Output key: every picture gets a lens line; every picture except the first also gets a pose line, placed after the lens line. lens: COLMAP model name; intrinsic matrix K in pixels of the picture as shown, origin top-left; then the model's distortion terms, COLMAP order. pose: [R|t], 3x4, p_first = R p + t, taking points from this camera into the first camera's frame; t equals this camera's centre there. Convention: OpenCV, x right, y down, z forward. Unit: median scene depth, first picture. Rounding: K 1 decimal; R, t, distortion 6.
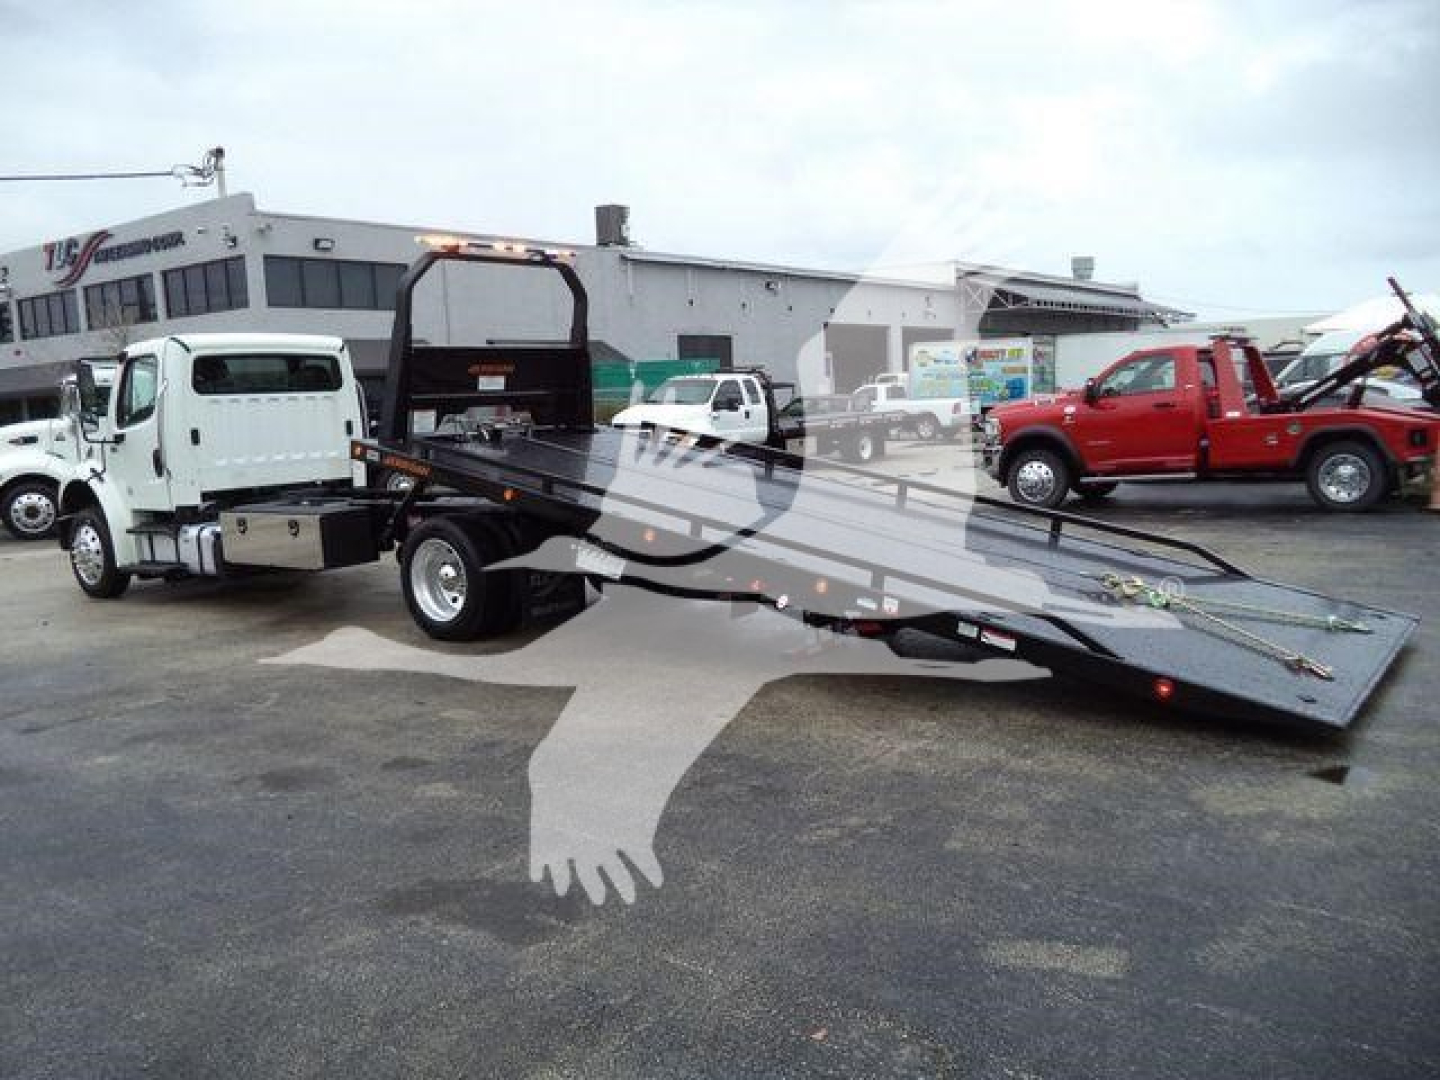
lens RADIAL K [[1134.4, 0, 720.0], [0, 1134.4, 540.0], [0, 0, 1]] dist [-0.029596, 0.005886]
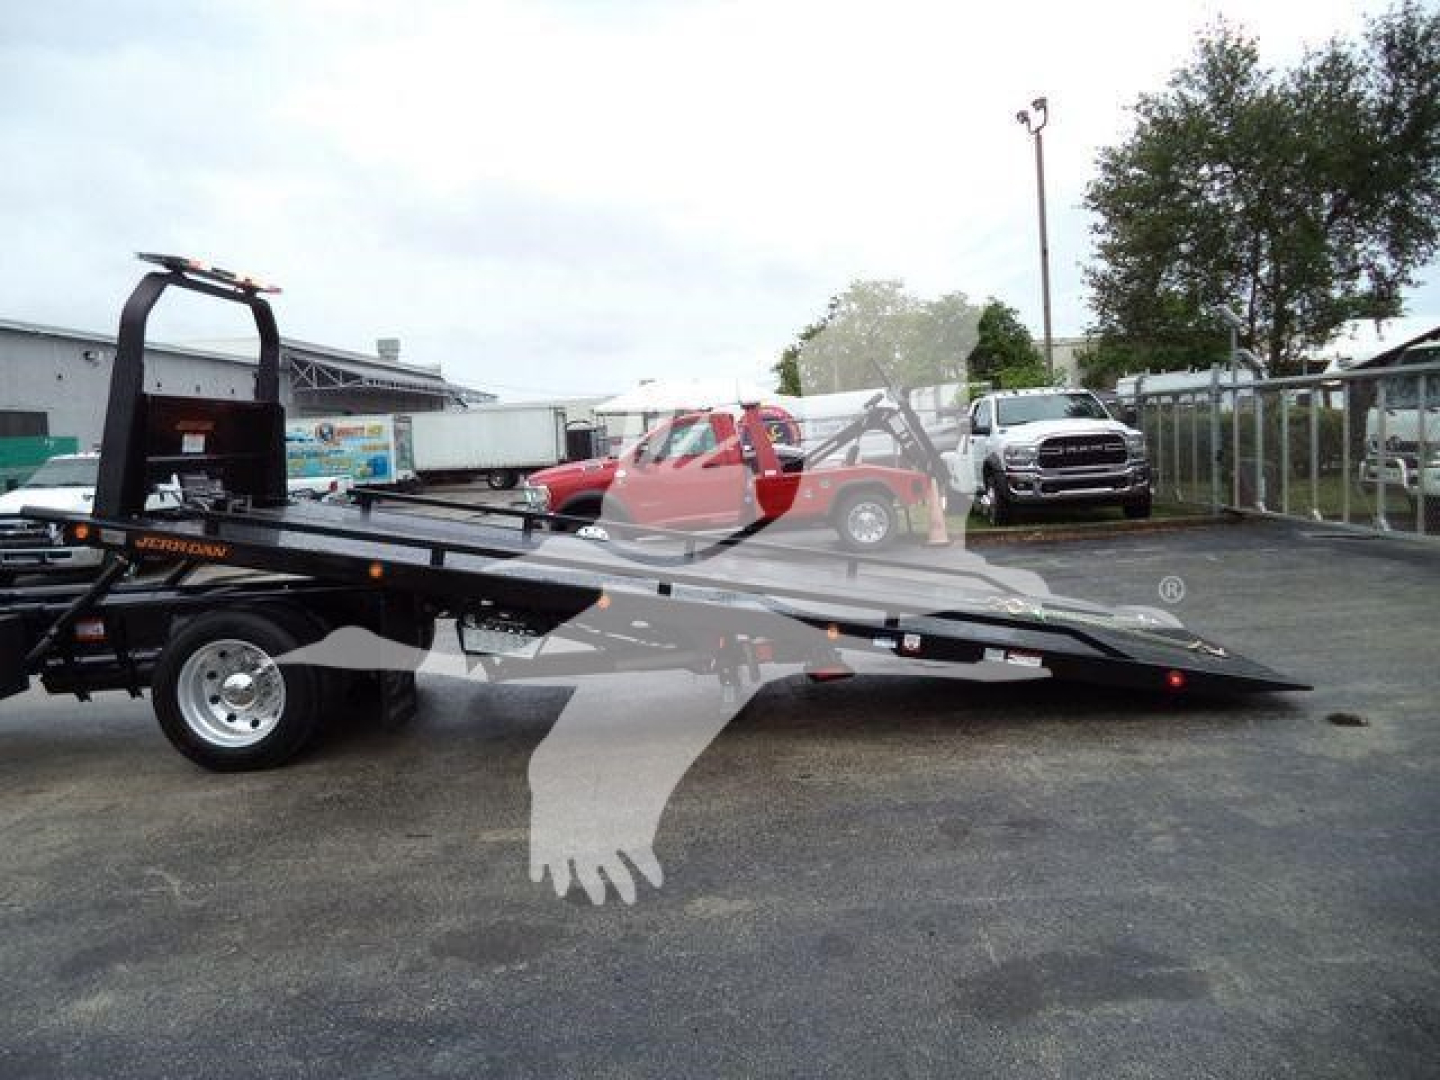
lens RADIAL K [[1156.4, 0, 623.9], [0, 1156.4, 568.7], [0, 0, 1]] dist [-0.033289, 0.002879]
pose [[0.830801, -0.065409, 0.552712, -0.310859], [0.093841, 0.995315, -0.023267, -0.003826], [-0.548601, 0.071197, 0.833047, 0.133179]]
